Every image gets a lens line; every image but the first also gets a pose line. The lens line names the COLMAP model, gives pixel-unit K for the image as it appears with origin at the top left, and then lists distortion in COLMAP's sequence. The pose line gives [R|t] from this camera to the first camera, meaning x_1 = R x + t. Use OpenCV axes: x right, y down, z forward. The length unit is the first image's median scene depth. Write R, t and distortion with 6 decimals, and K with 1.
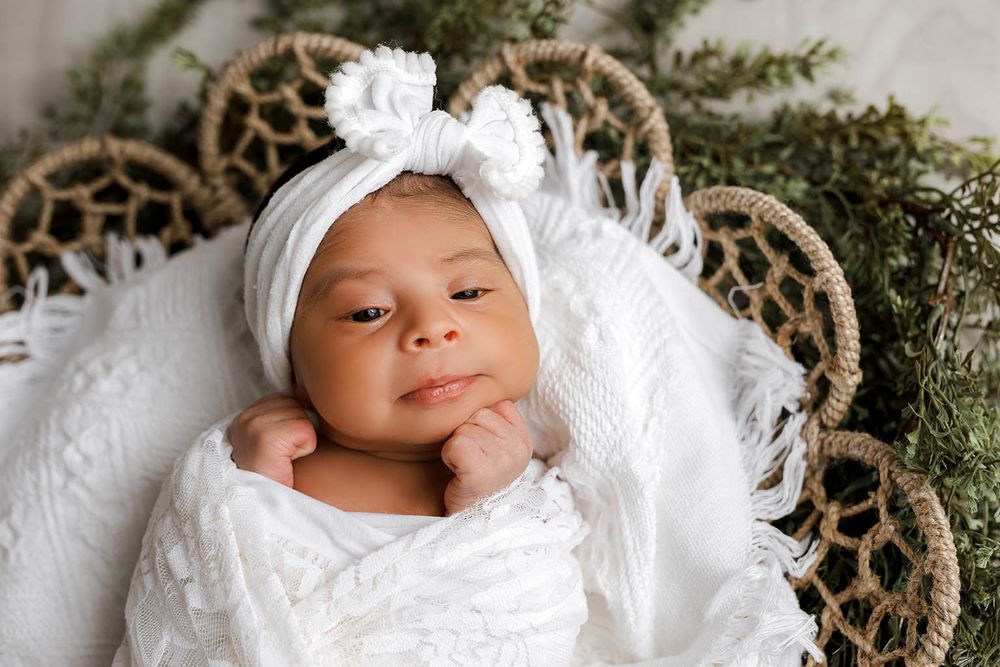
lens RADIAL K [[1498.5, 0, 500.0], [0, 1498.5, 333.5], [0, 0, 1]] dist [0.050091, -0.026720]
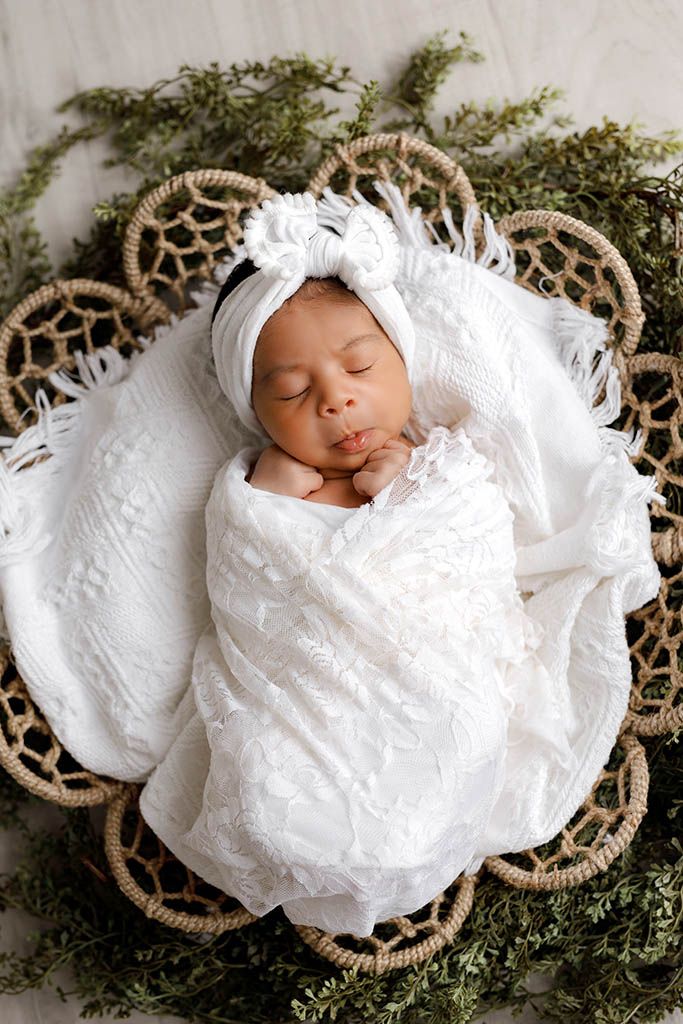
lens RADIAL K [[1534.5, 0, 341.5], [0, 1534.5, 512.0], [0, 0, 1]] dist [0.050091, -0.026720]
pose [[0.955491, -0.267309, 0.124834, -0.275212], [0.249873, 0.958209, 0.139278, -0.069304], [-0.156847, -0.101886, 0.982353, -0.454735]]
